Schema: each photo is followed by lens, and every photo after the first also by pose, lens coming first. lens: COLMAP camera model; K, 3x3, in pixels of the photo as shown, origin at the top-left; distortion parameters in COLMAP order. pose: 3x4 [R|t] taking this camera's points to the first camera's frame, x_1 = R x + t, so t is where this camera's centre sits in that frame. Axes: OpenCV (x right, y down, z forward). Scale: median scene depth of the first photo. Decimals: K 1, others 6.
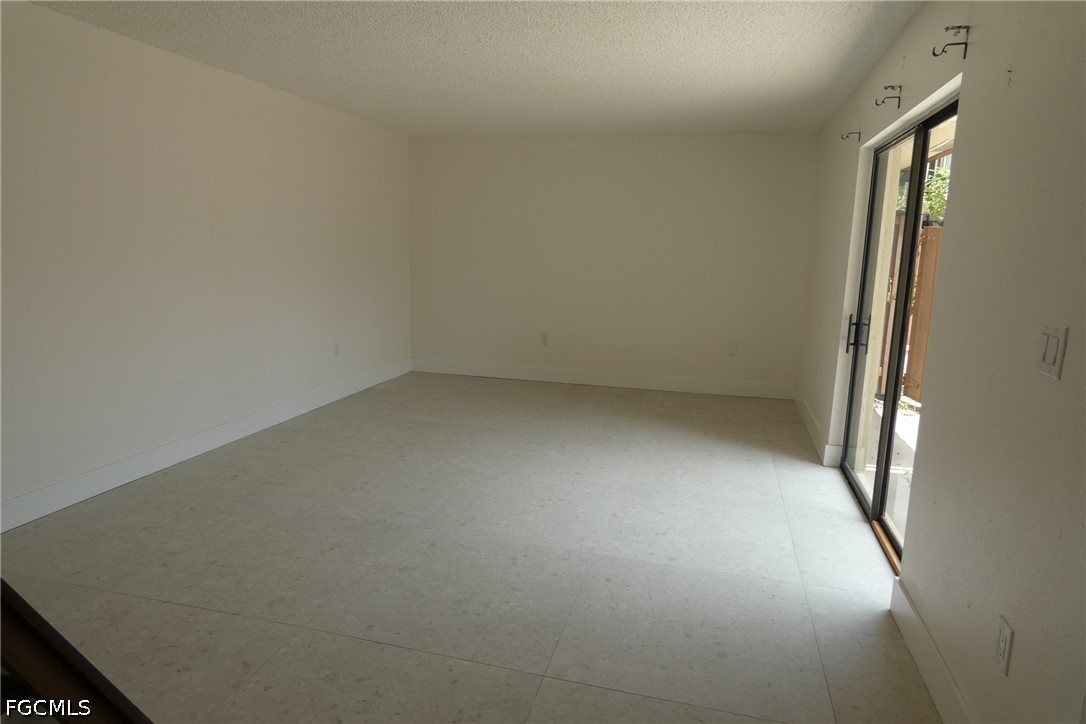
lens RADIAL K [[655.5, 0, 546.3], [0, 655.5, 358.8], [0, 0, 1]] dist [-0.005301, 0.003163]
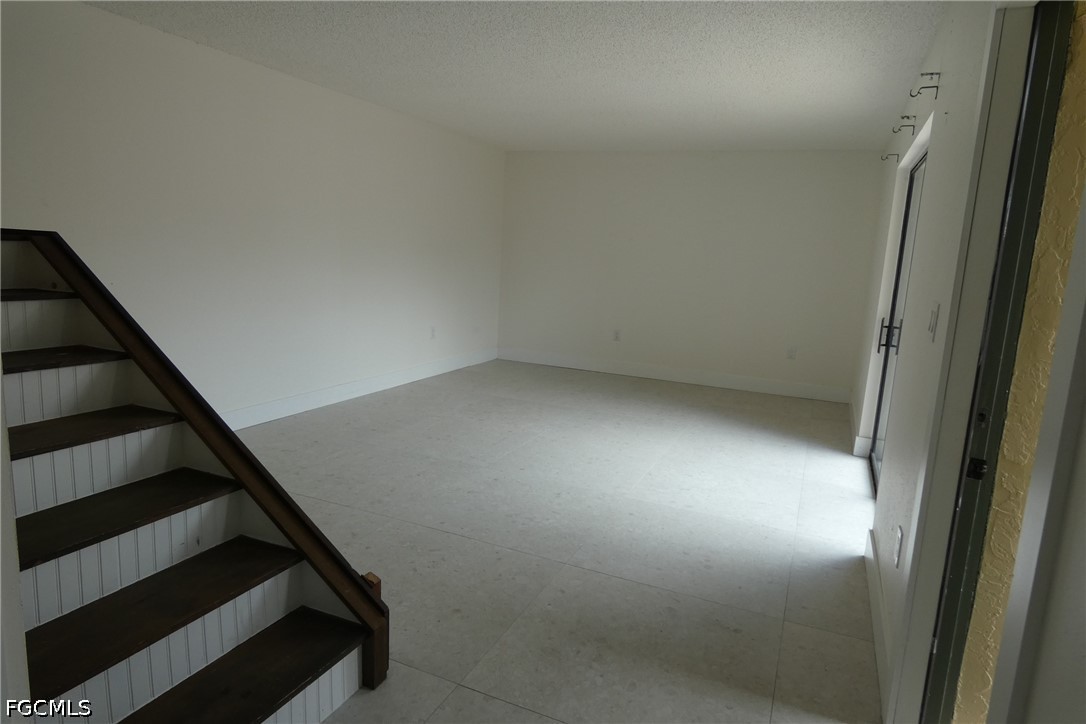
lens RADIAL K [[655.5, 0, 547.7], [0, 655.5, 362.3], [0, 0, 1]] dist [-0.005301, 0.003163]
pose [[0.988526, 0.055382, -0.140529, 0.090535], [-0.056747, 0.998372, -0.005725, 0.062965], [0.139983, 0.013634, 0.990060, -0.237008]]
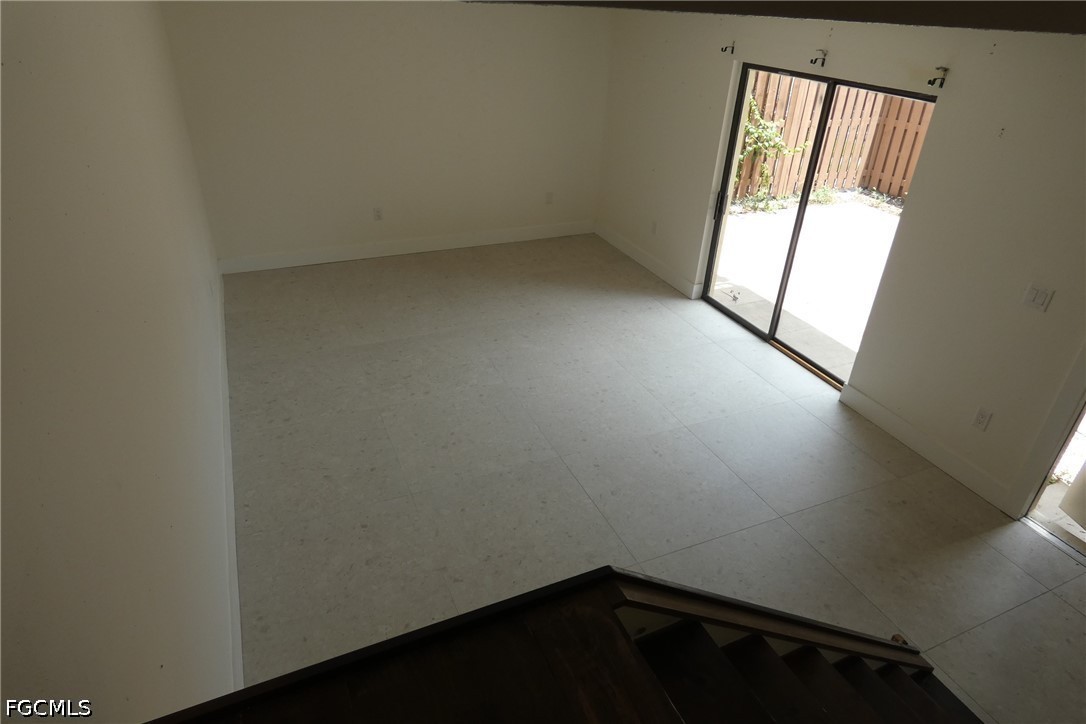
lens RADIAL K [[655.5, 0, 561.5], [0, 655.5, 368.2], [0, 0, 1]] dist [-0.005301, 0.003163]
pose [[0.772426, -0.307762, 0.555554, -0.894048], [0.081751, 0.915648, 0.393580, -0.401686], [-0.629821, -0.258594, 0.732430, 0.170955]]
